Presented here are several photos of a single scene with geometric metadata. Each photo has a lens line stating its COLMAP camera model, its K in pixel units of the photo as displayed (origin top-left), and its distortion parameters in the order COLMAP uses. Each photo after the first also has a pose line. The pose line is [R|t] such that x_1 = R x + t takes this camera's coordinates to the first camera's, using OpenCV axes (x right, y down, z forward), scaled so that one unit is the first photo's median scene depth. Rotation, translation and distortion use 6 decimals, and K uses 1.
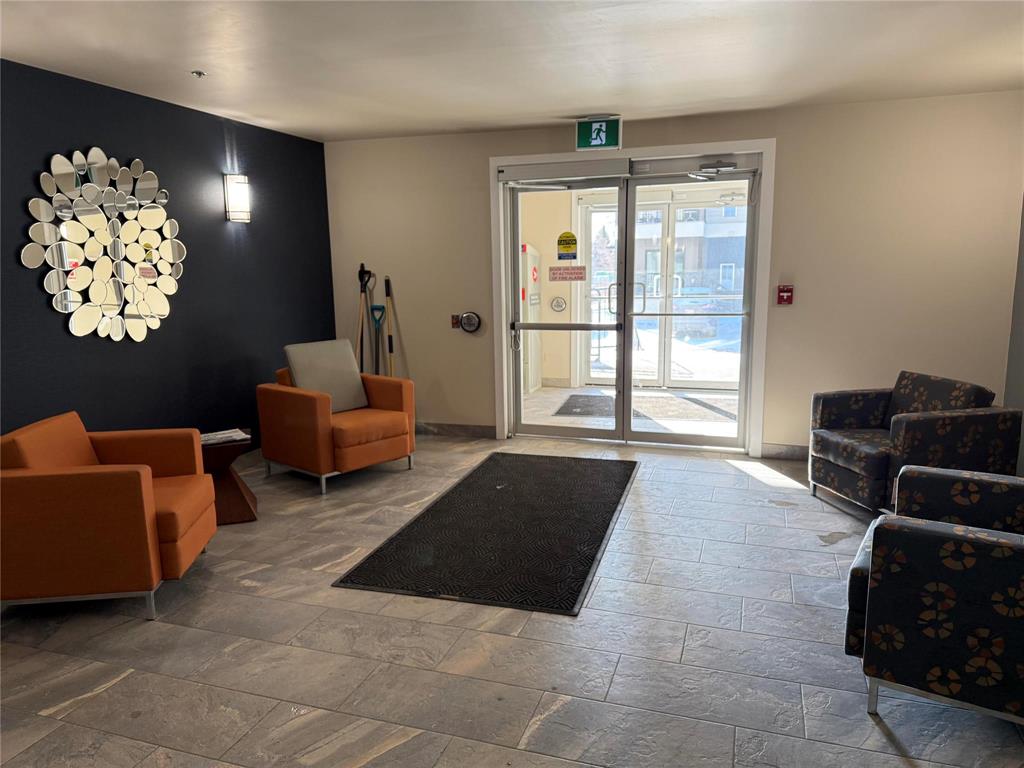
lens RADIAL K [[720.9, 0, 507.2], [0, 720.9, 377.6], [0, 0, 1]] dist [0.104463, -0.047699]
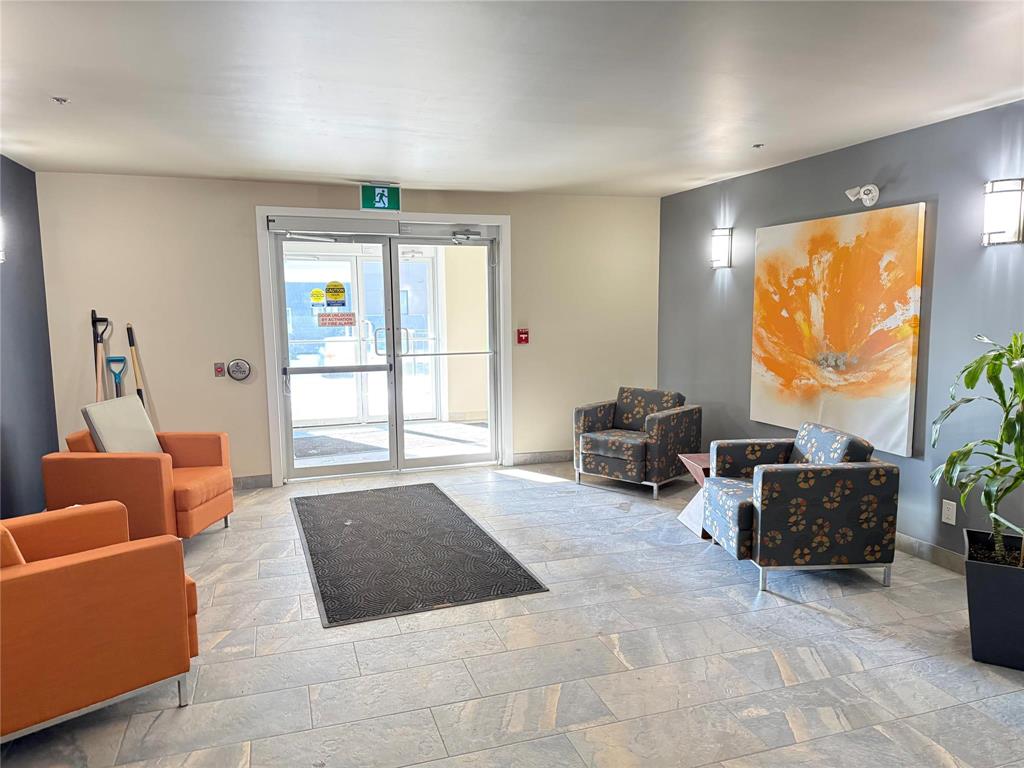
lens RADIAL K [[720.9, 0, 492.7], [0, 720.9, 377.4], [0, 0, 1]] dist [0.104463, -0.047699]
pose [[0.806407, -0.055367, 0.588763, -0.416658], [0.091445, 0.995307, -0.031651, -0.005157], [-0.584248, 0.079363, 0.807685, 0.010087]]
